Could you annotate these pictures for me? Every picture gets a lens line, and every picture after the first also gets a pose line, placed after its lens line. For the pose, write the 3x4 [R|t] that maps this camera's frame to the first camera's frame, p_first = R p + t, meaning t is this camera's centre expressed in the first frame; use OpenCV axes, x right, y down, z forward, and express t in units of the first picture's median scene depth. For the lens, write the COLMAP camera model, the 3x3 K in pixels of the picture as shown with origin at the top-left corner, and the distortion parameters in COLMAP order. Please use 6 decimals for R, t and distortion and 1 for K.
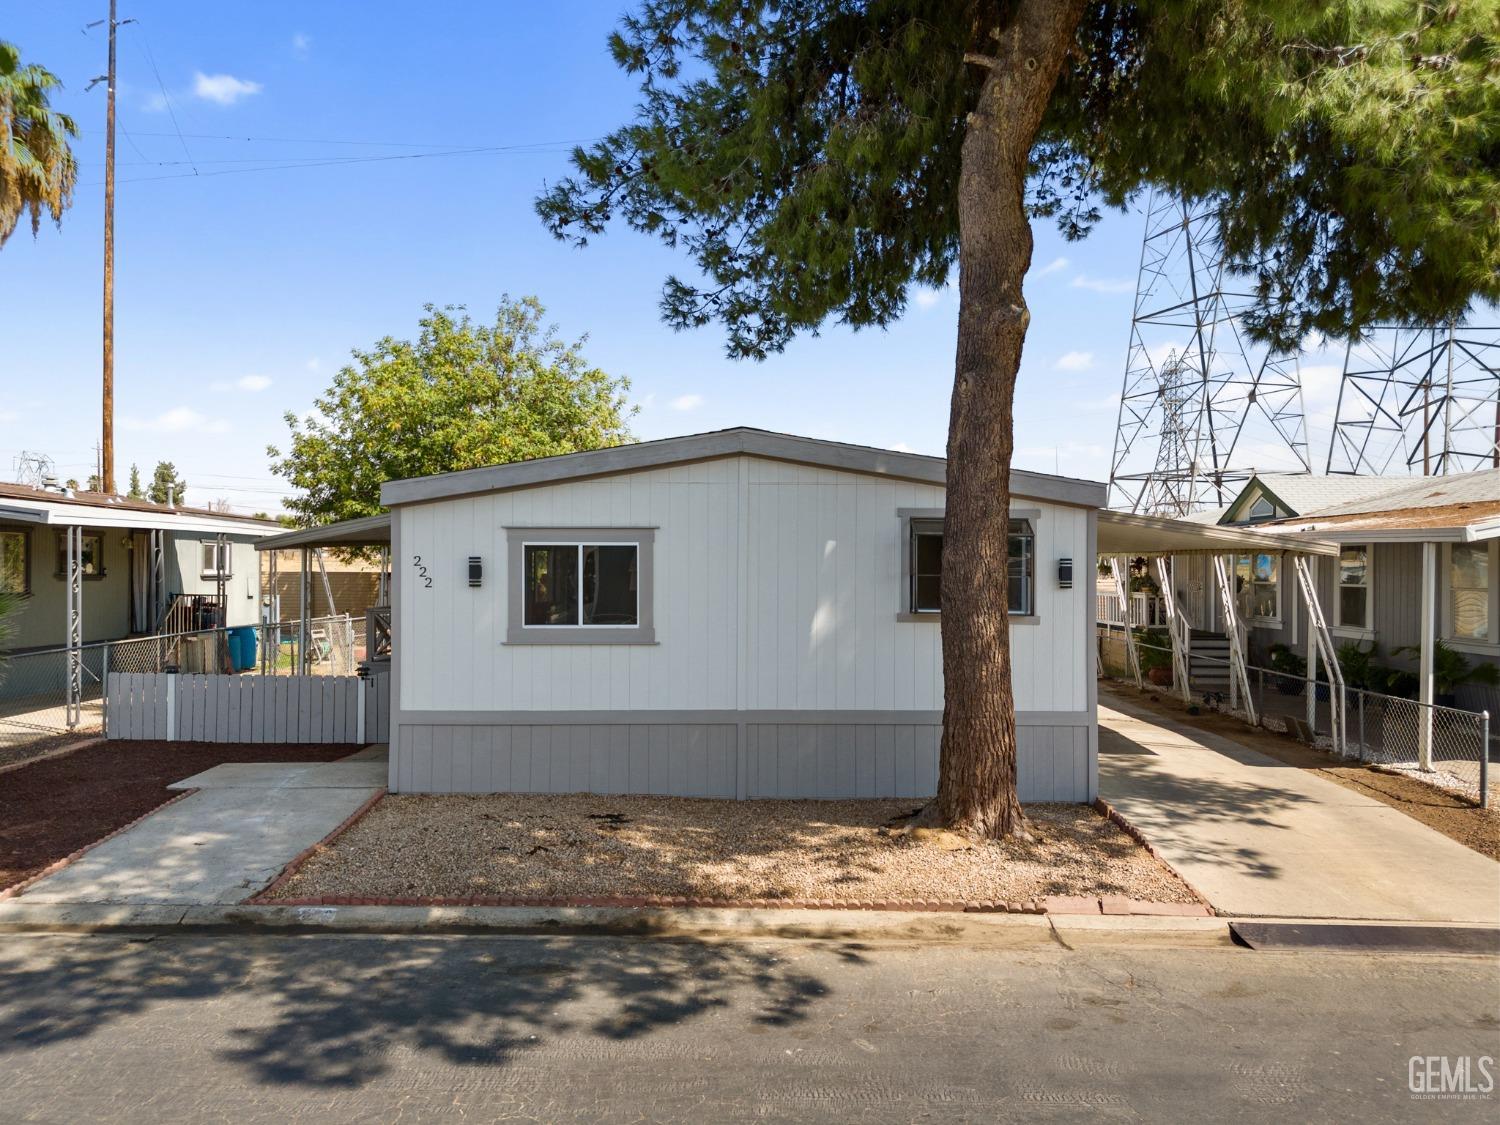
lens RADIAL K [[1126.8, 0, 750.0], [0, 1126.8, 562.5], [0, 0, 1]] dist [0.038905, -0.035551]
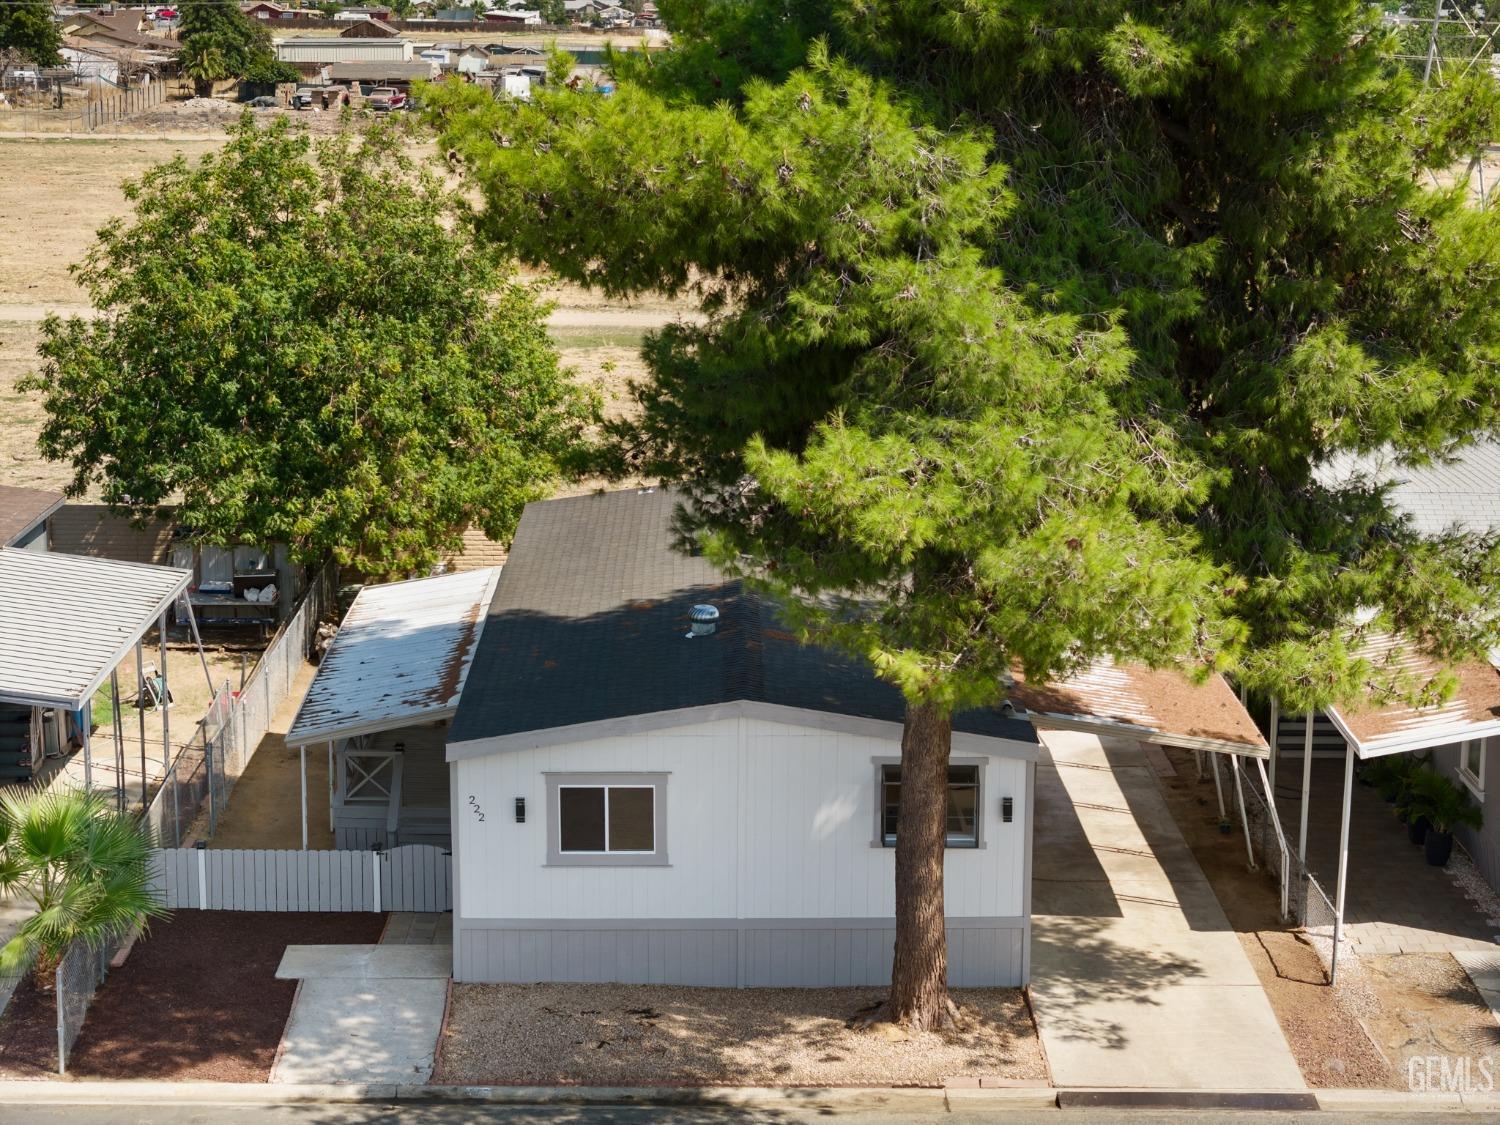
lens RADIAL K [[2930.3, 0, 750.0], [0, 2930.3, 562.5], [0, 0, 1]] dist [-0.446332, 2.653038]
pose [[0.999756, -0.003314, 0.021861, -0.088254], [-0.000665, 0.983751, 0.179537, -1.094289], [-0.022101, -0.179508, 0.983508, -2.723779]]
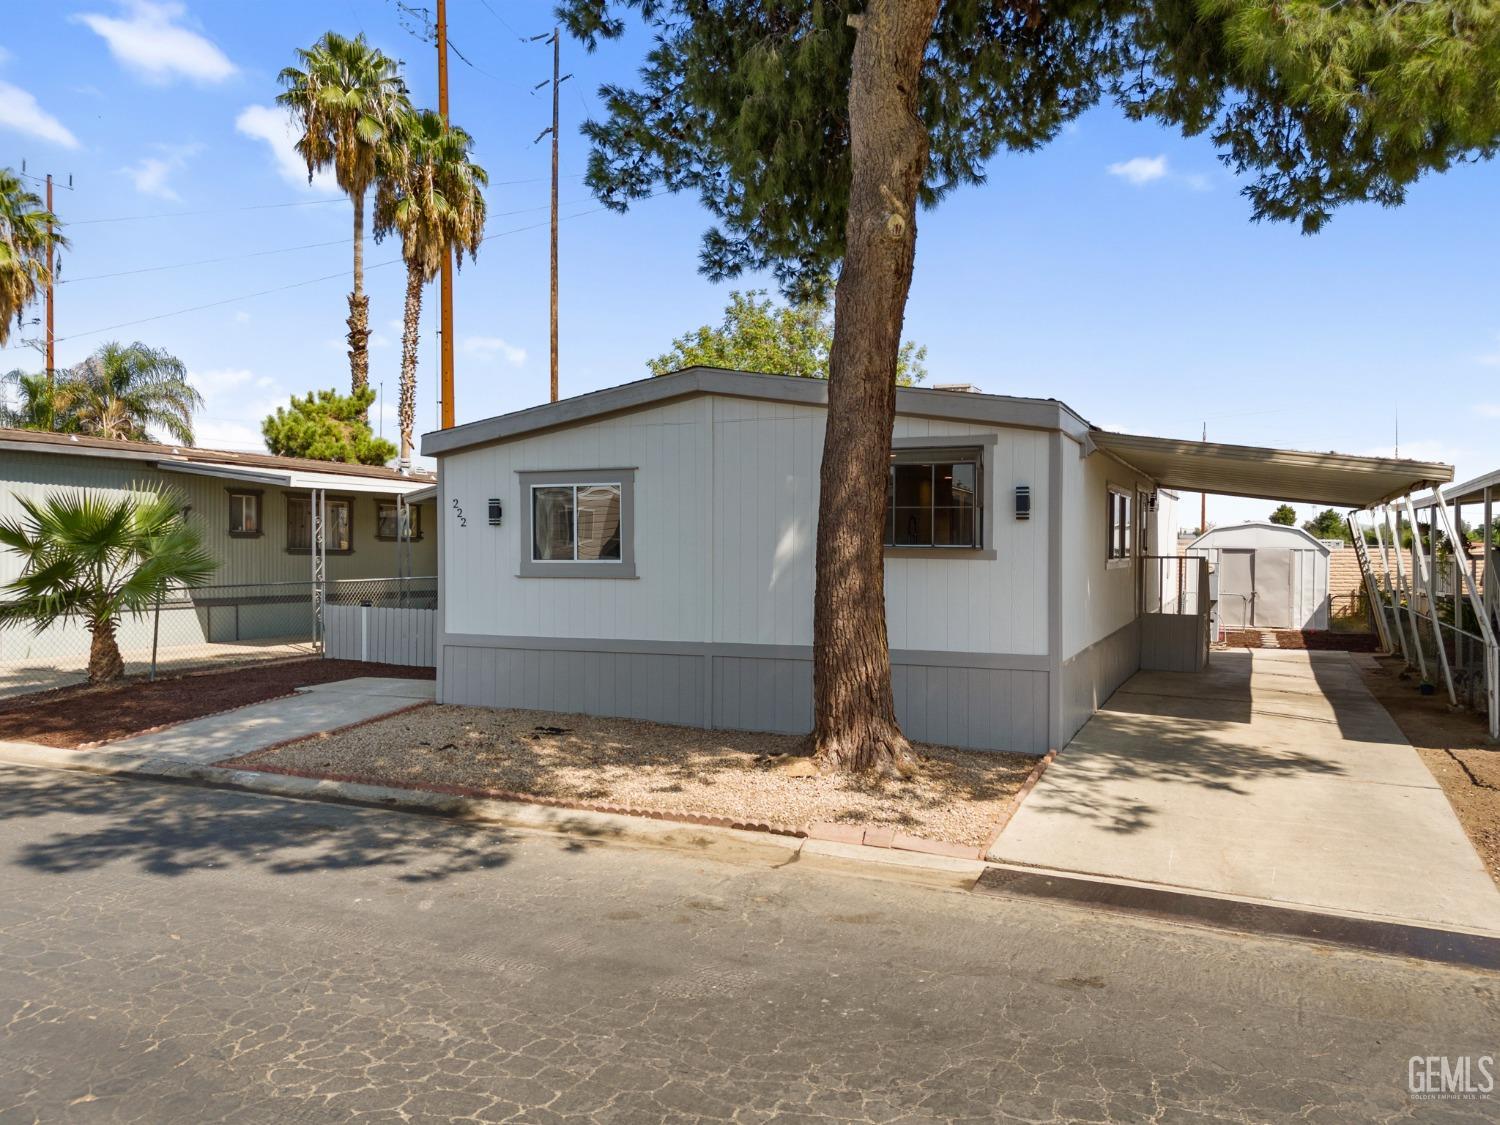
lens RADIAL K [[1109.8, 0, 724.6], [0, 1109.8, 579.5], [0, 0, 1]] dist [0.013600, 0.001194]
pose [[0.909992, 0.010170, -0.414500, 0.580090], [0.001327, 0.999623, 0.027441, 0.061644], [0.414623, -0.025521, 0.909635, 0.110133]]
